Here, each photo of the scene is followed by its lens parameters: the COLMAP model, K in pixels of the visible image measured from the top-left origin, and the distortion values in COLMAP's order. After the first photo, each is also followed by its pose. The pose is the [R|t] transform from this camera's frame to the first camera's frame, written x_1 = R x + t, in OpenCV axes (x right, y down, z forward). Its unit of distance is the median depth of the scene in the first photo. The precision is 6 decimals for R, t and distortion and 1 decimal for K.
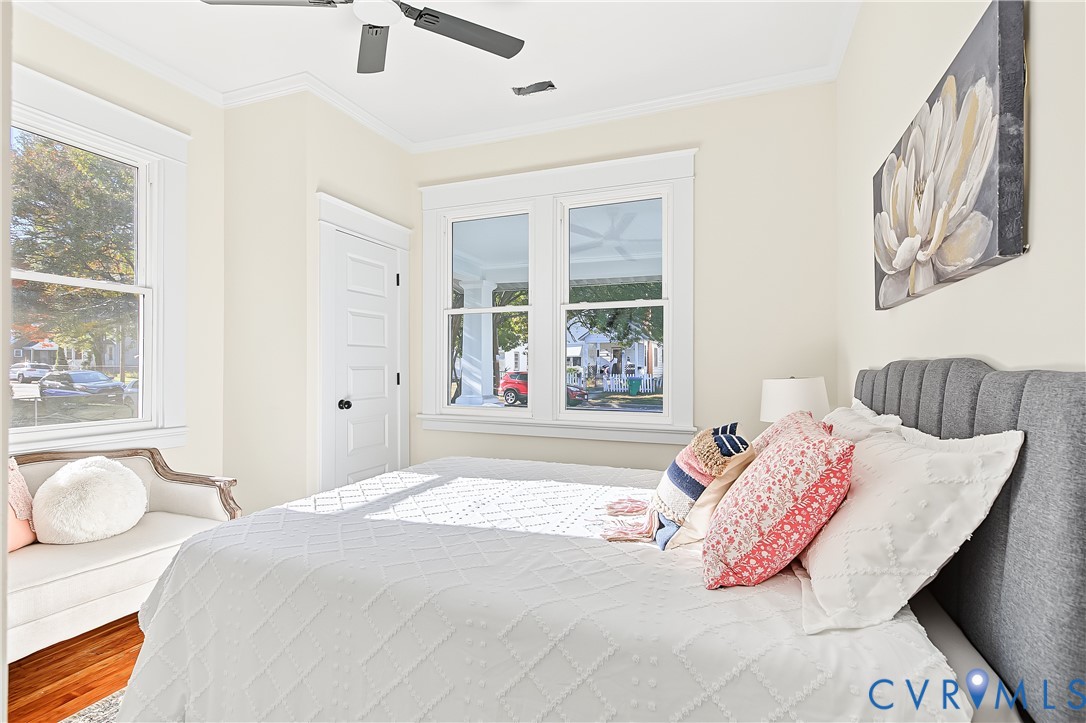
lens RADIAL K [[503.6, 0, 548.1], [0, 503.6, 365.9], [0, 0, 1]] dist [-0.000236, -0.000104]
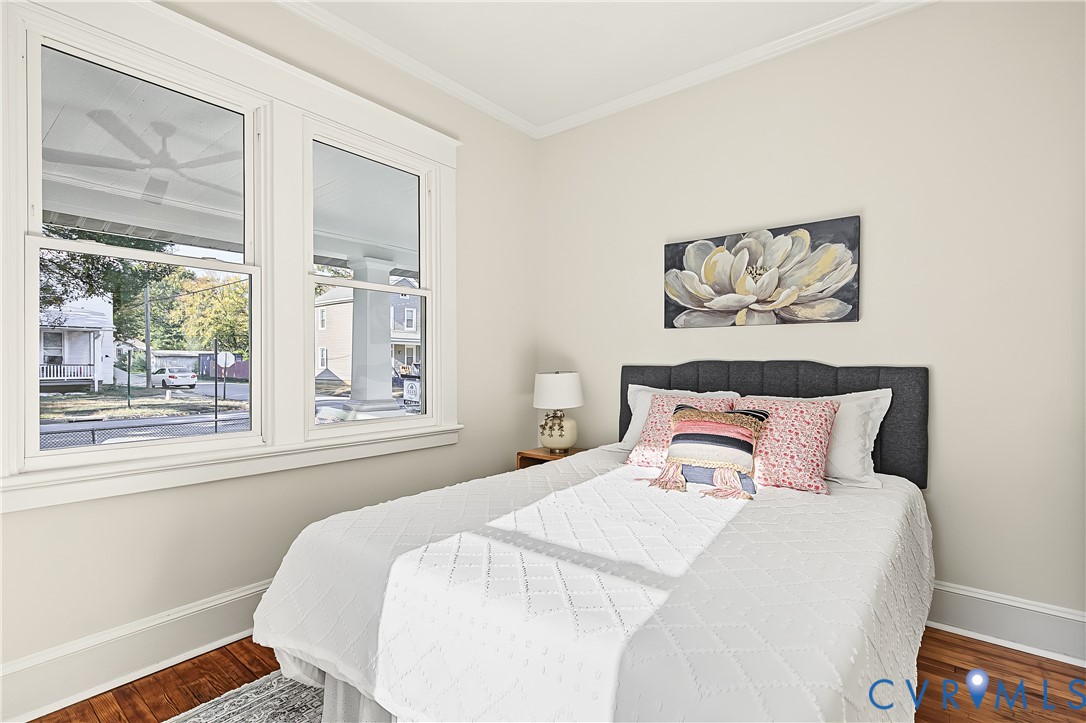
lens RADIAL K [[520.1, 0, 550.3], [0, 520.1, 356.5], [0, 0, 1]] dist [-0.002012, -0.000289]
pose [[0.284902, 0.011712, 0.958485, -1.059882], [-0.003718, 0.999931, -0.011113, -0.002067], [-0.958549, -0.000398, 0.284926, 0.904991]]
